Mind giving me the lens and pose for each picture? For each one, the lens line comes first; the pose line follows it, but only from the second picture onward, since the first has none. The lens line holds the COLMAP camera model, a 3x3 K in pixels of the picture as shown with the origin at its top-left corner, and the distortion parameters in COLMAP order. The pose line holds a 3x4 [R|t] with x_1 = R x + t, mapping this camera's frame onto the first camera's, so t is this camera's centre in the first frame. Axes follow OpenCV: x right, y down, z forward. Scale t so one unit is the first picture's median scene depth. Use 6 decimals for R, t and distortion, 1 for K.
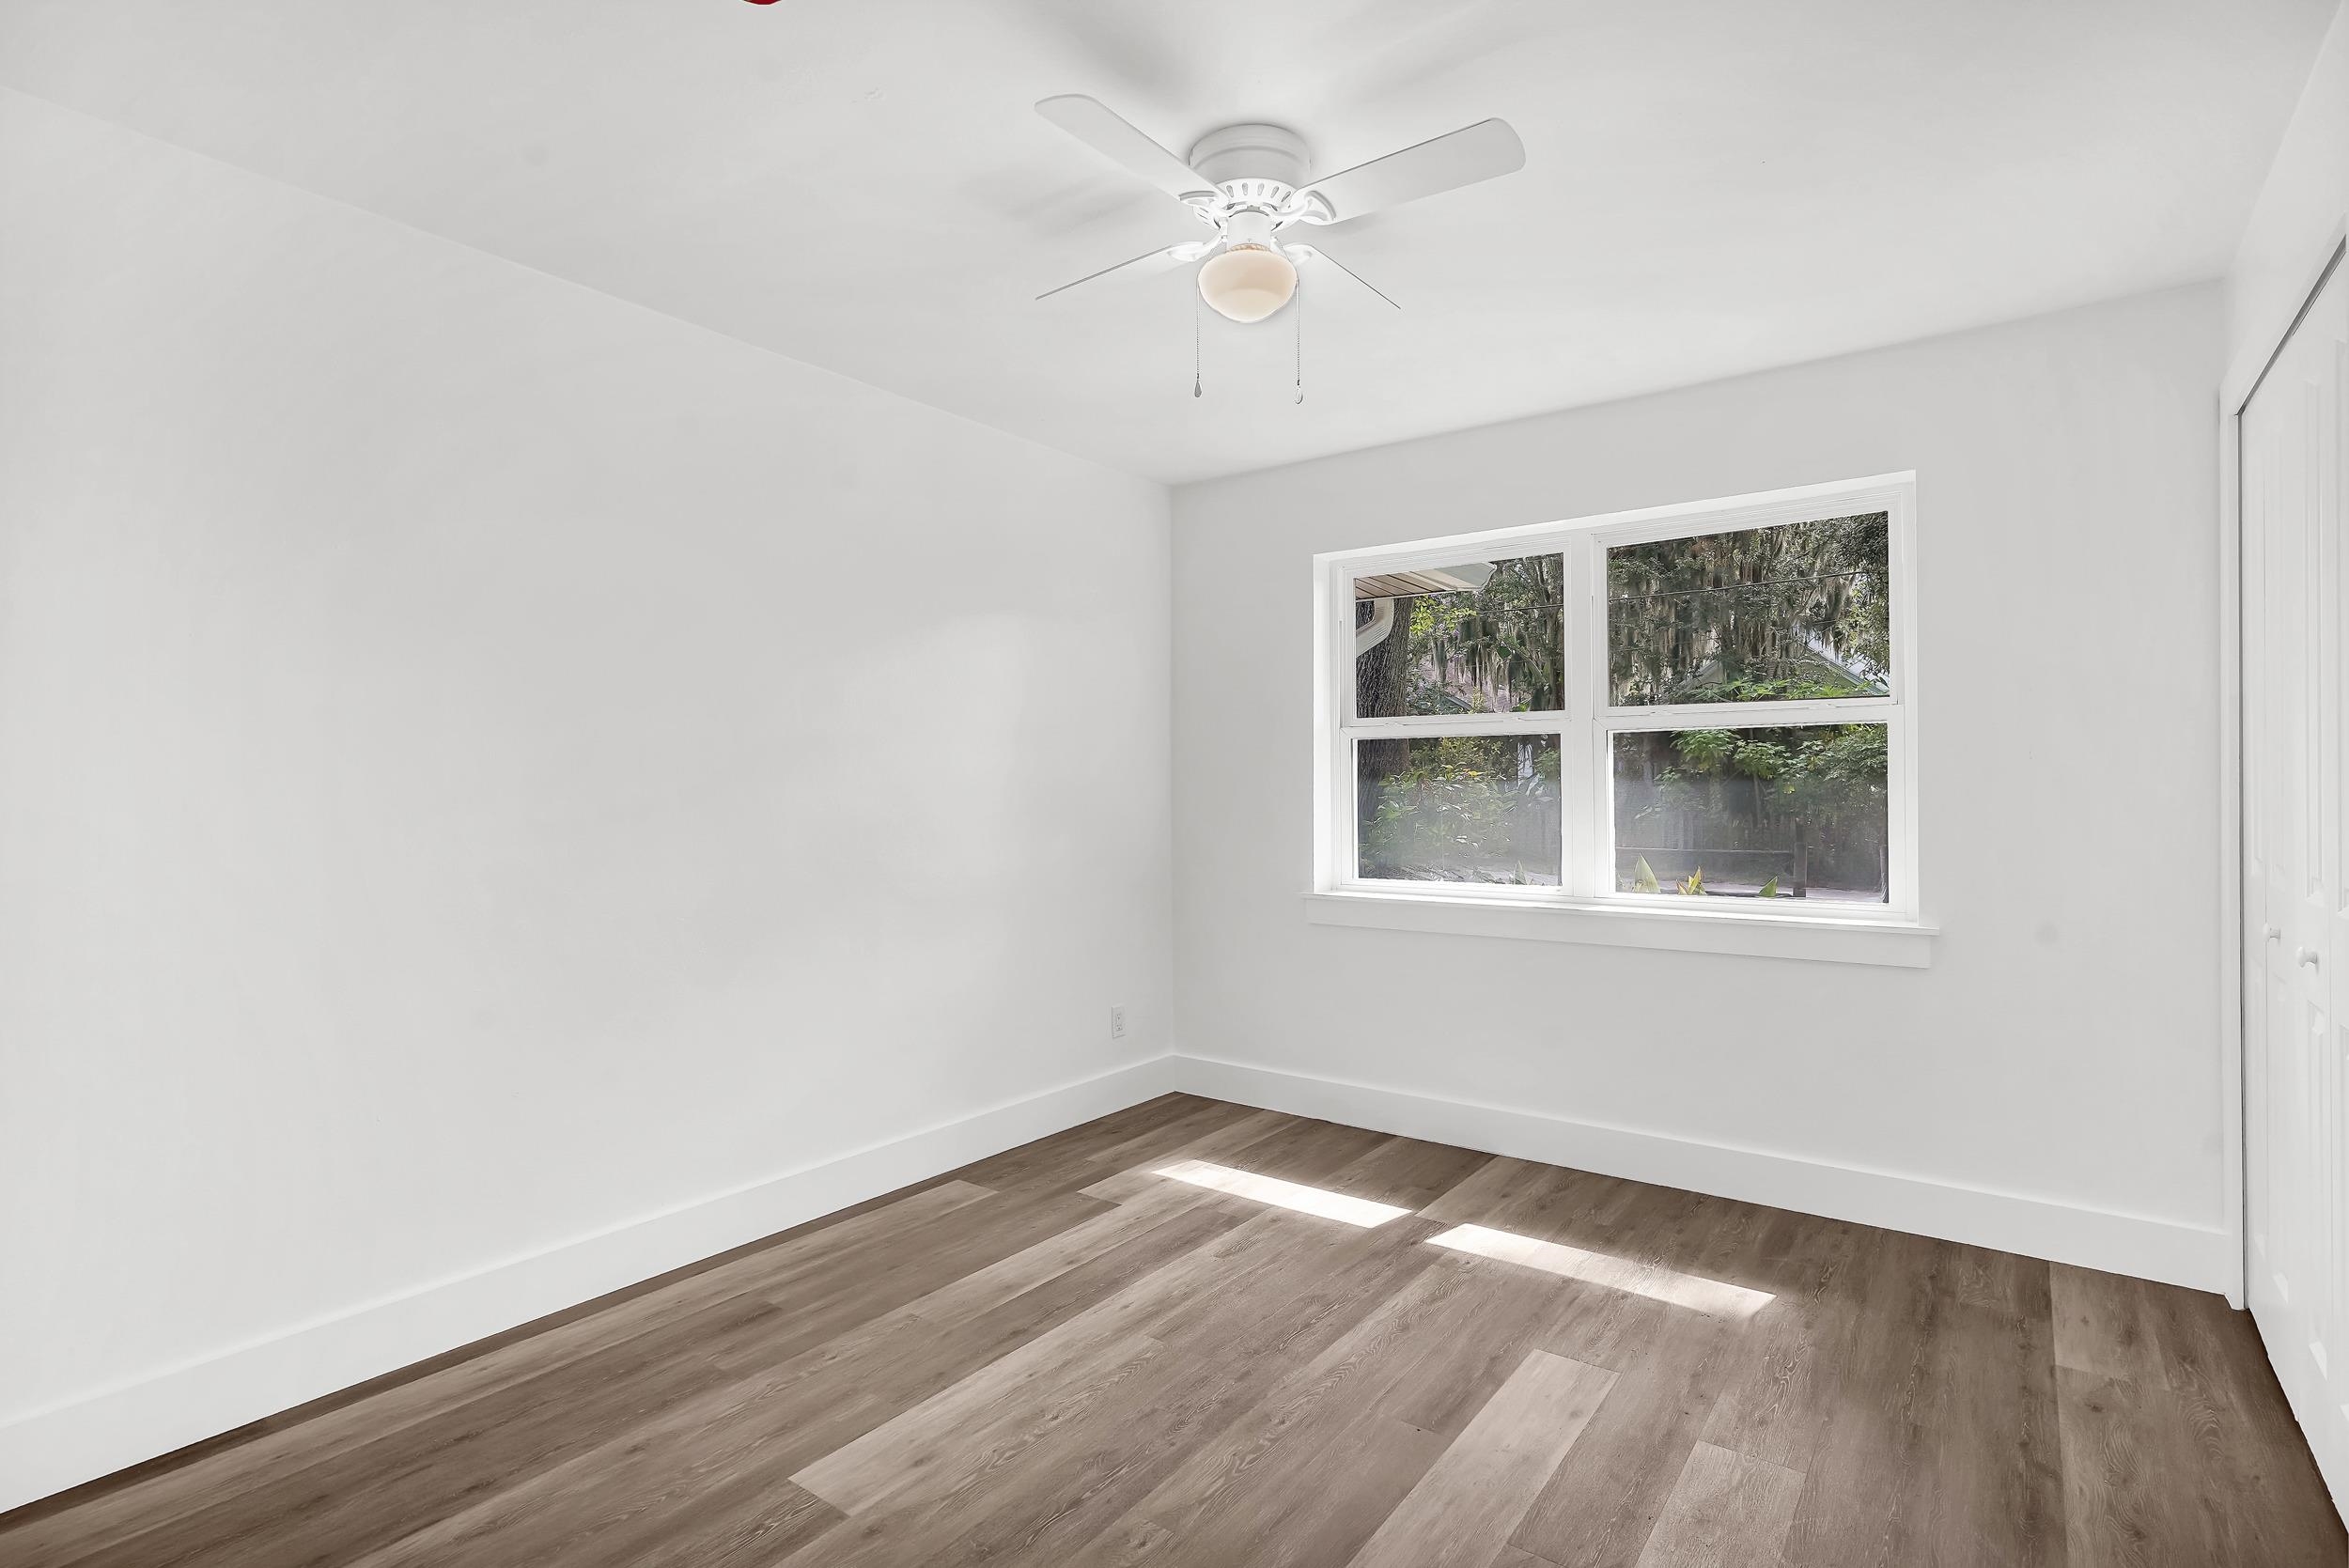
lens RADIAL K [[1147.0, 0, 1195.1], [0, 1147.0, 785.4], [0, 0, 1]] dist [-0.011948, 0.006027]
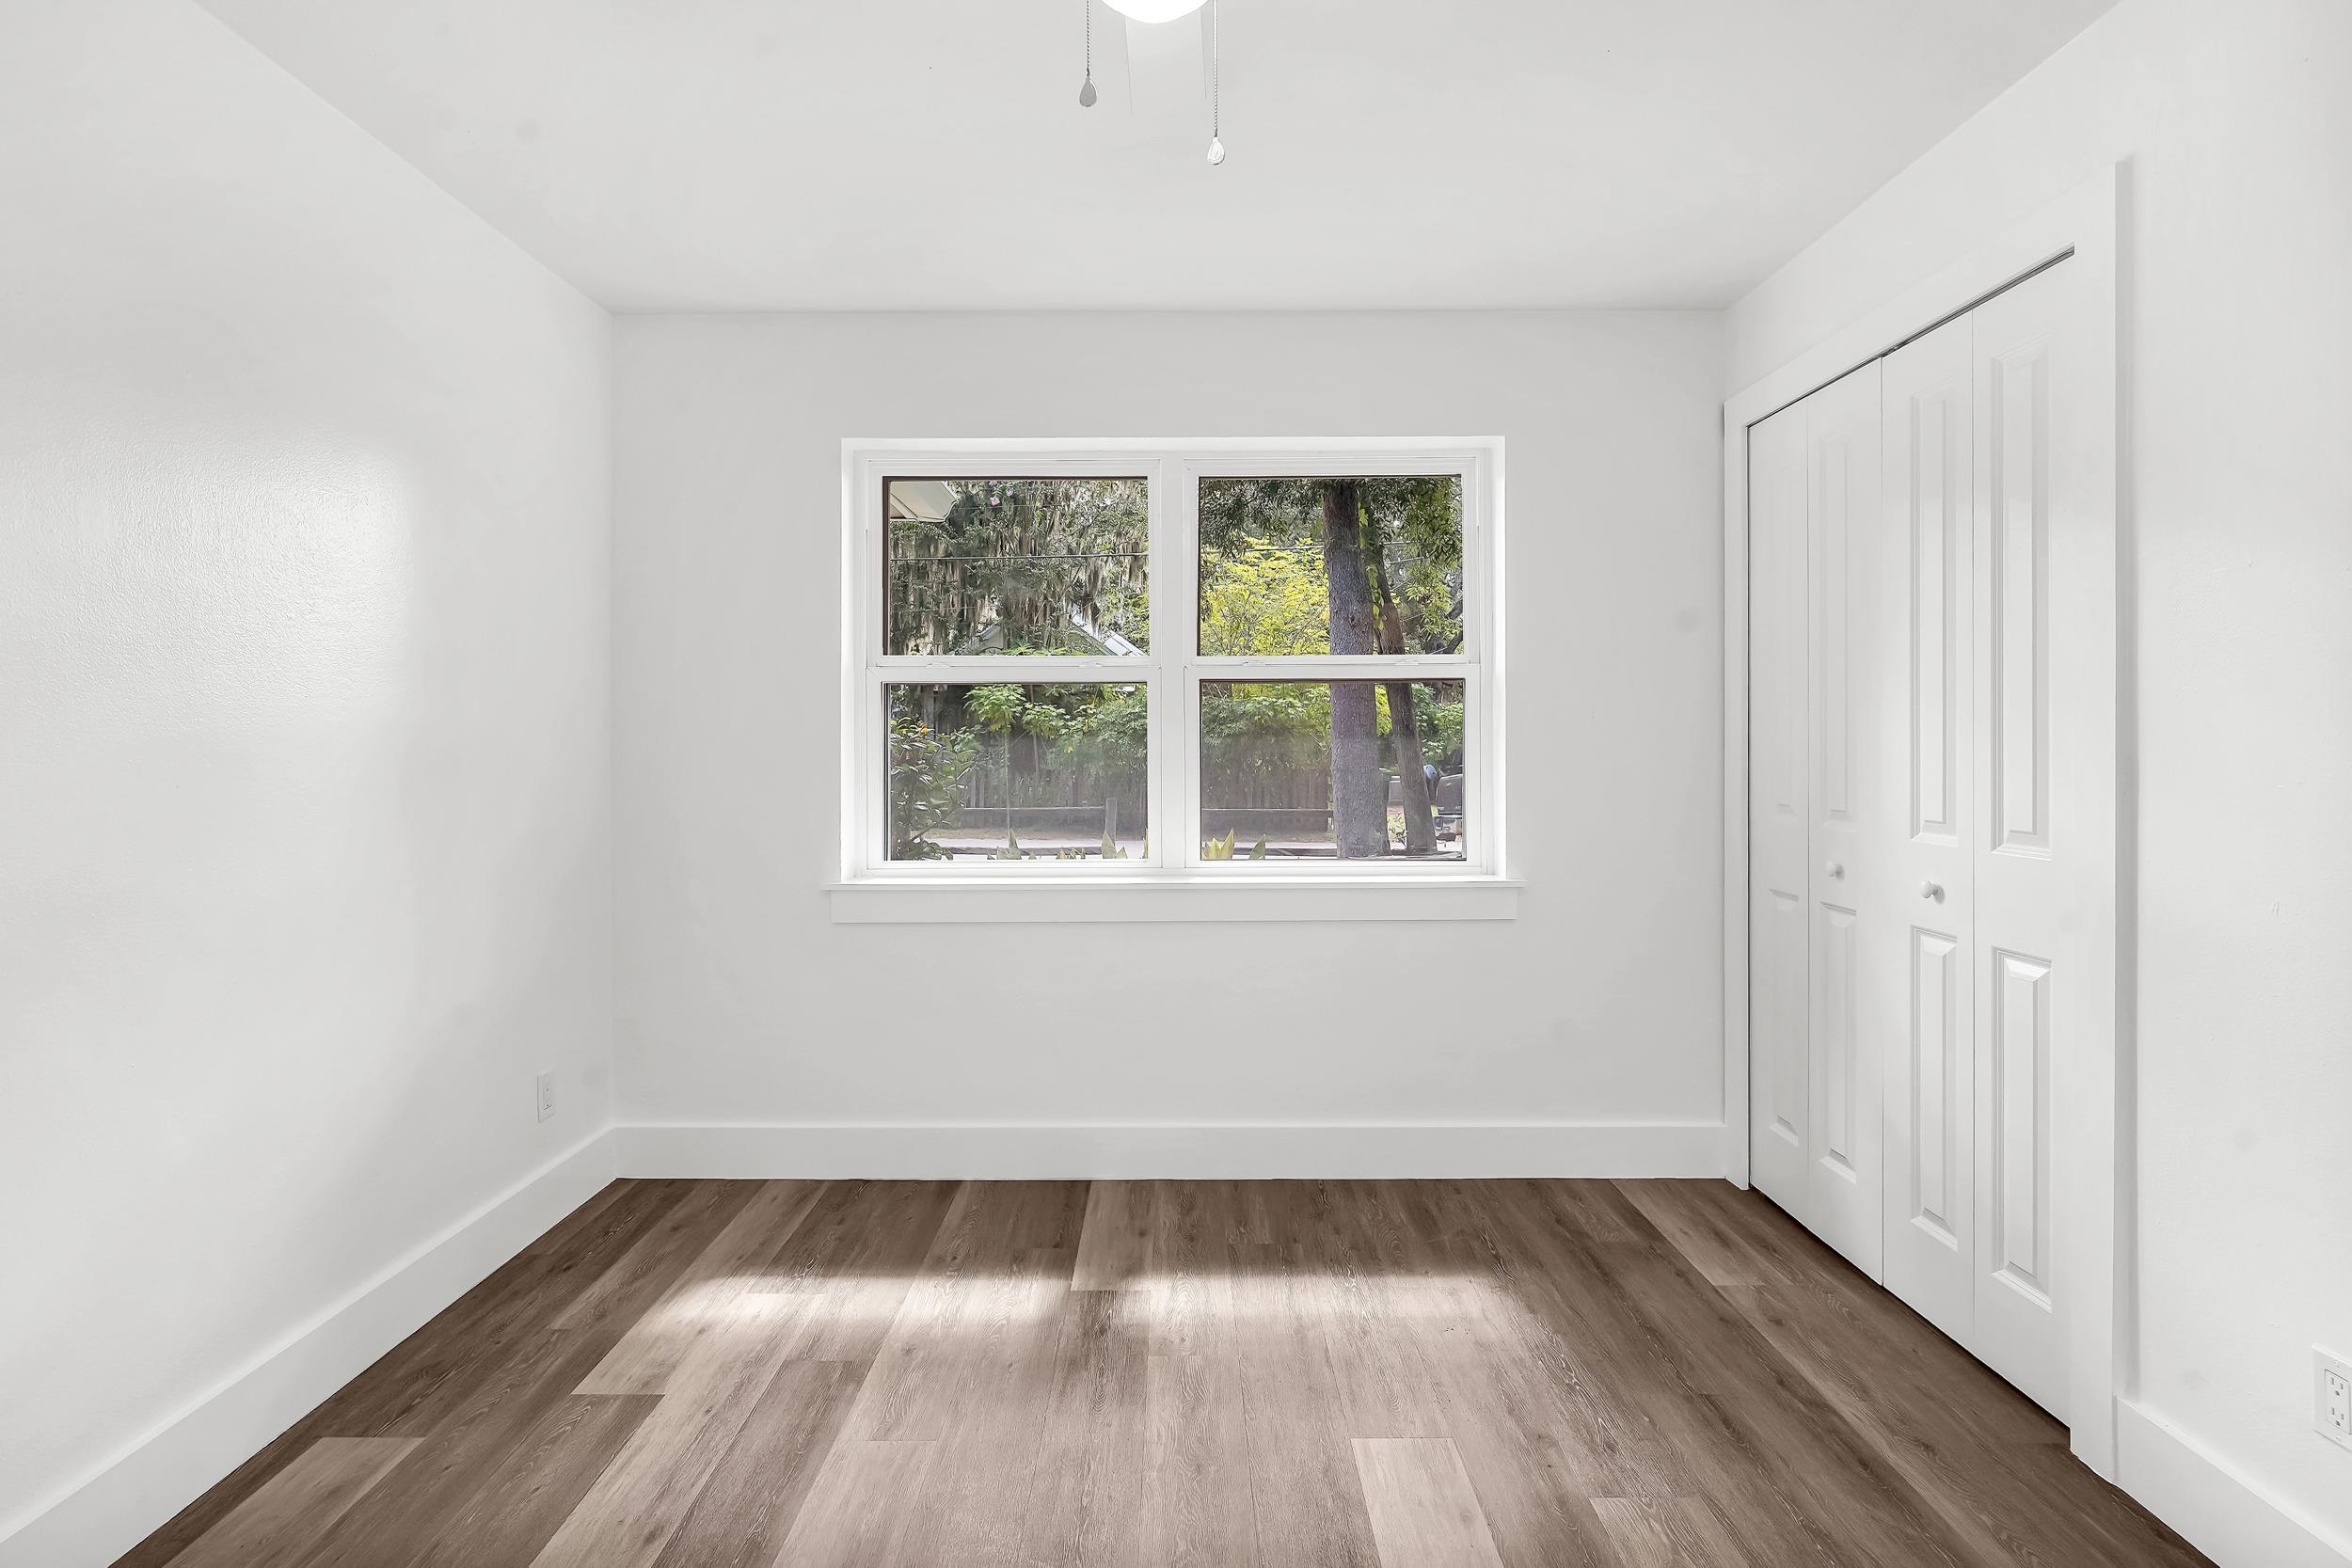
lens RADIAL K [[1148.5, 0, 1132.1], [0, 1148.5, 738.7], [0, 0, 1]] dist [-0.011948, 0.006027]
pose [[0.811457, 0.005151, 0.584389, -0.207215], [-0.000695, 0.999969, -0.007848, 0.004672], [-0.584411, 0.005962, 0.811436, 0.299721]]
